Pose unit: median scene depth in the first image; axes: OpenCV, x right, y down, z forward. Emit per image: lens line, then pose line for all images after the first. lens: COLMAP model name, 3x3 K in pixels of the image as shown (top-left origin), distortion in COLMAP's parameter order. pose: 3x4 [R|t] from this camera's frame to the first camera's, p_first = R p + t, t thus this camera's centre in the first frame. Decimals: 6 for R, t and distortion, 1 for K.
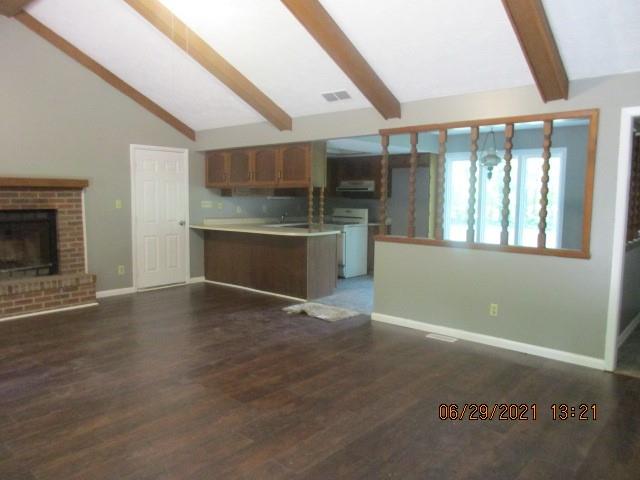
lens RADIAL K [[483.8, 0, 317.7], [0, 483.8, 234.6], [0, 0, 1]] dist [0.016211, 0.002786]
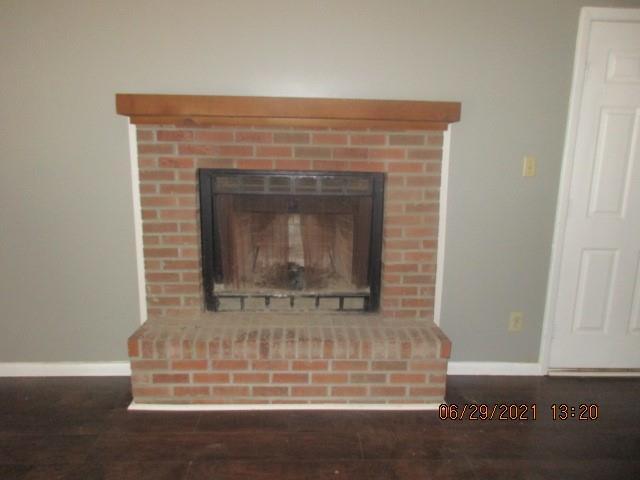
lens RADIAL K [[483.8, 0, 321.2], [0, 483.8, 235.9], [0, 0, 1]] dist [0.016211, 0.002786]
pose [[0.696261, 0.138848, -0.704232, -0.261455], [-0.079296, 0.989986, 0.116790, -0.042190], [0.713396, -0.025473, 0.700298, 0.647995]]
